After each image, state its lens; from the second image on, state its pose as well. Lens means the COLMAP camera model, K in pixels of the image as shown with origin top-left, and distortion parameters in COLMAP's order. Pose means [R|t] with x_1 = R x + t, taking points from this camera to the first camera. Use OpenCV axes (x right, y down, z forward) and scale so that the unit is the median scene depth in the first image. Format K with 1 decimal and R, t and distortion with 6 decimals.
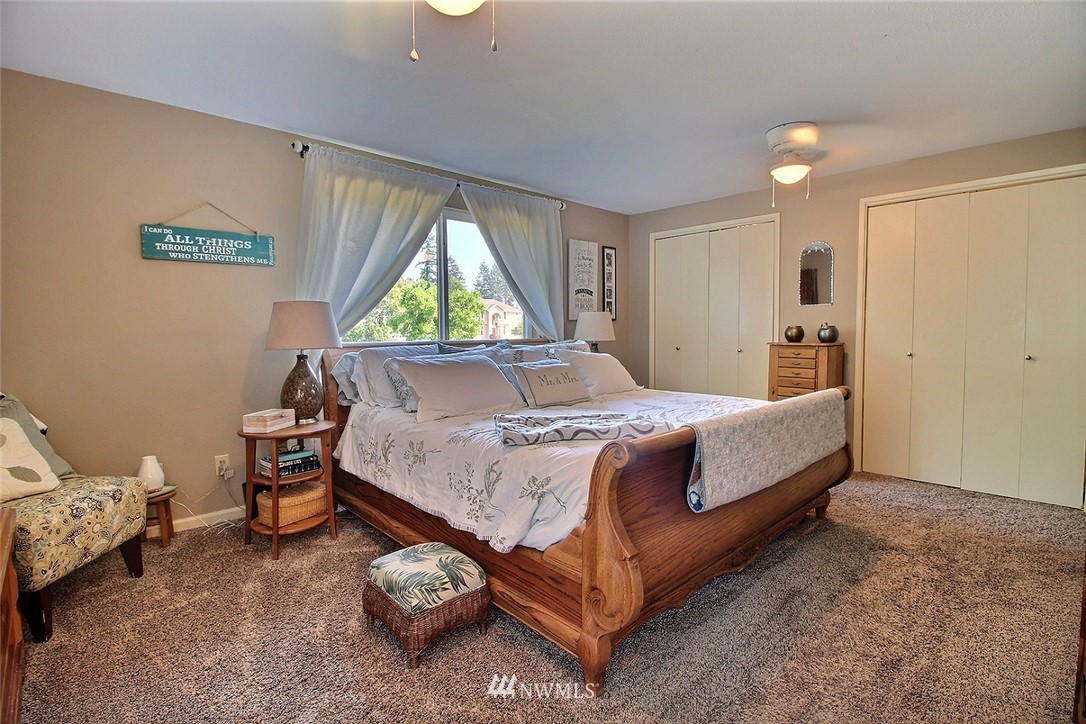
lens RADIAL K [[509.8, 0, 542.8], [0, 509.8, 359.4], [0, 0, 1]] dist [-0.000309, -0.001628]
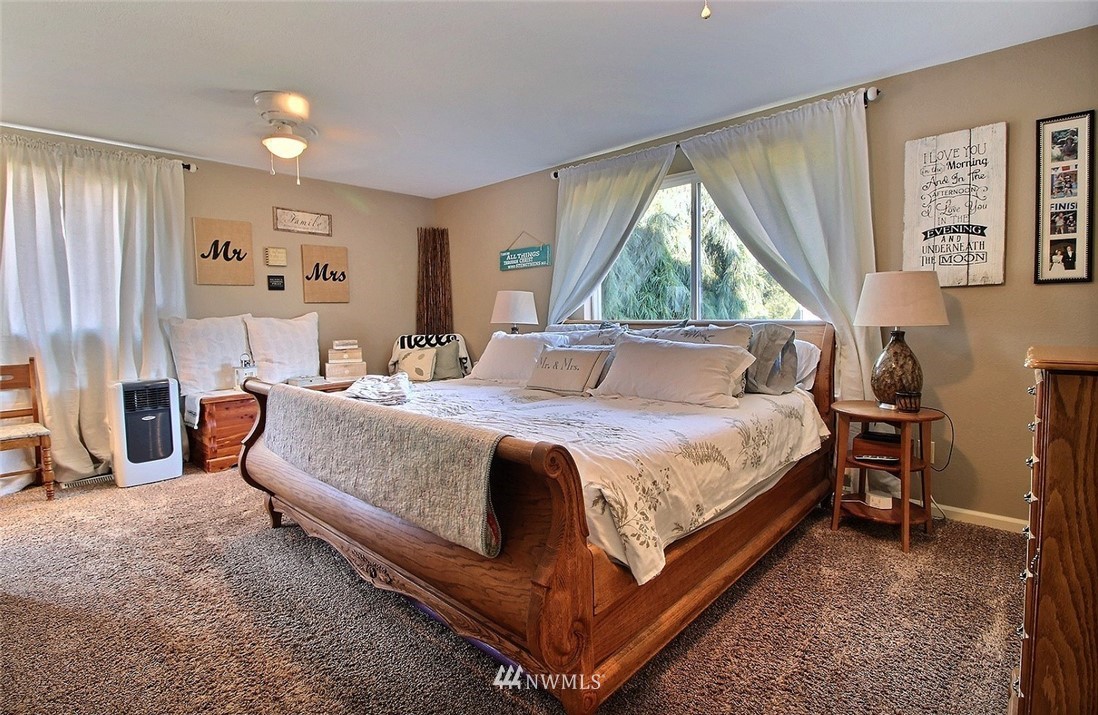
lens RADIAL K [[524.8, 0, 548.8], [0, 524.8, 350.7], [0, 0, 1]] dist [-0.003349, -0.000711]
pose [[0.070382, 0.066838, -0.995278, 0.757721], [-0.055166, 0.996487, 0.063018, -0.030625], [0.995994, 0.050470, 0.073822, 0.725855]]
